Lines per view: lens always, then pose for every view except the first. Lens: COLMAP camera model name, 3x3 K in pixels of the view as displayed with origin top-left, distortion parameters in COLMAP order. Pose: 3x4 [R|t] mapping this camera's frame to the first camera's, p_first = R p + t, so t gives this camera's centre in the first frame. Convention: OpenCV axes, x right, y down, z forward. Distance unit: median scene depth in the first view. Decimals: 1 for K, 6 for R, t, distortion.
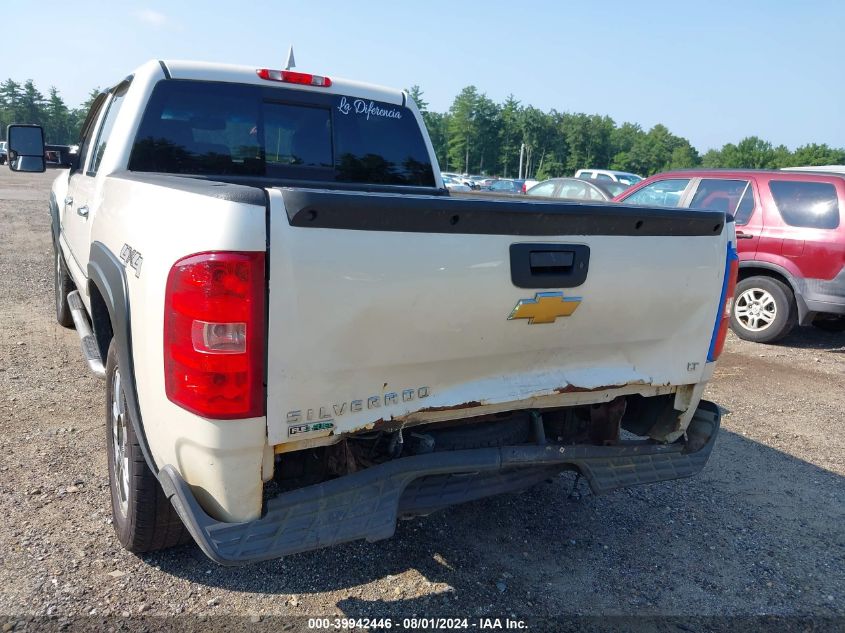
lens RADIAL K [[658.3, 0, 421.0], [0, 658.3, 358.4], [0, 0, 1]] dist [-0.001537, -0.006145]
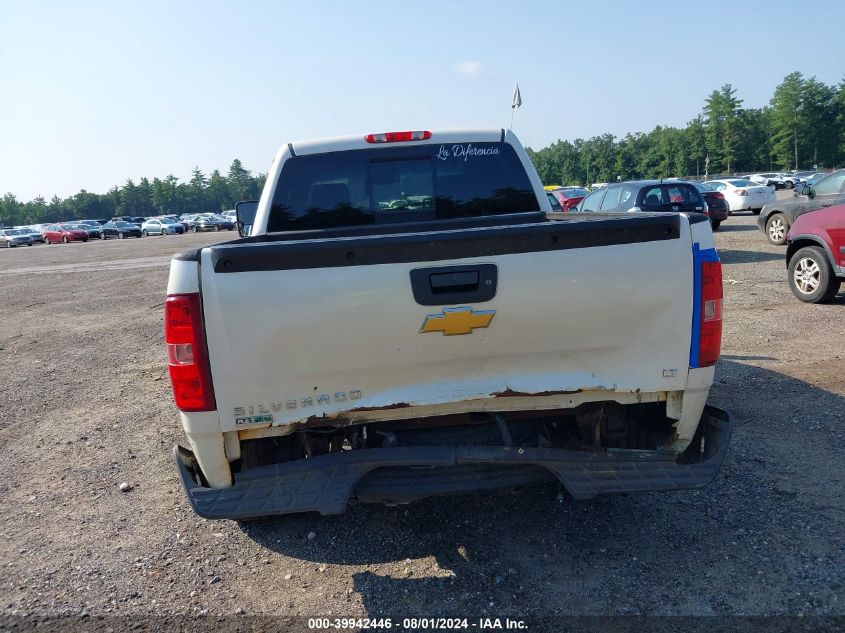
lens RADIAL K [[658.3, 0, 421.0], [0, 658.3, 358.4], [0, 0, 1]] dist [-0.001537, -0.006145]
pose [[0.903762, -0.027629, -0.427142, 0.567860], [0.011302, 0.999107, -0.040713, 0.030574], [0.427885, 0.031968, 0.903268, -0.054751]]
